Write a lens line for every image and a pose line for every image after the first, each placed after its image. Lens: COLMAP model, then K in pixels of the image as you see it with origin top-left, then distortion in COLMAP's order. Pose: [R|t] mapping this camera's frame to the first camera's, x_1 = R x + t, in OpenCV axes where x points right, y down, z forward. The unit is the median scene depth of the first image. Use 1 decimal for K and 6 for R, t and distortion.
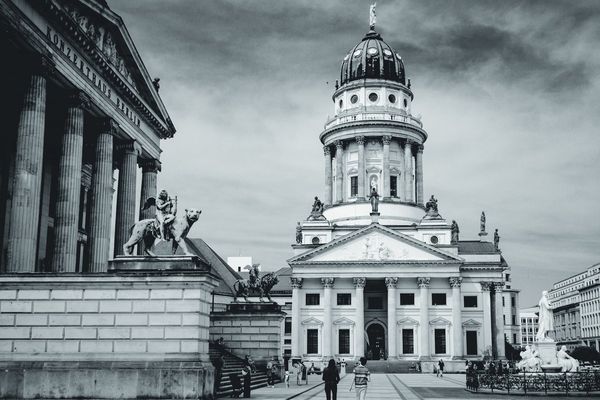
lens RADIAL K [[809.8, 0, 326.9], [0, 809.8, 203.0], [0, 0, 1]] dist [-0.008181, -0.005001]
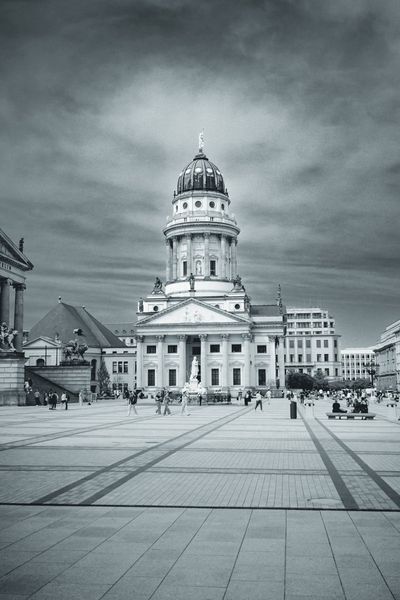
lens RADIAL K [[767.4, 0, 200.0], [0, 767.4, 300.0], [0, 0, 1]] dist [-0.022519, -0.009046]
pose [[0.997868, -0.017884, -0.062772, 0.154781], [0.022533, 0.996992, 0.074156, -0.070086], [0.061257, -0.075413, 0.995269, -0.367403]]
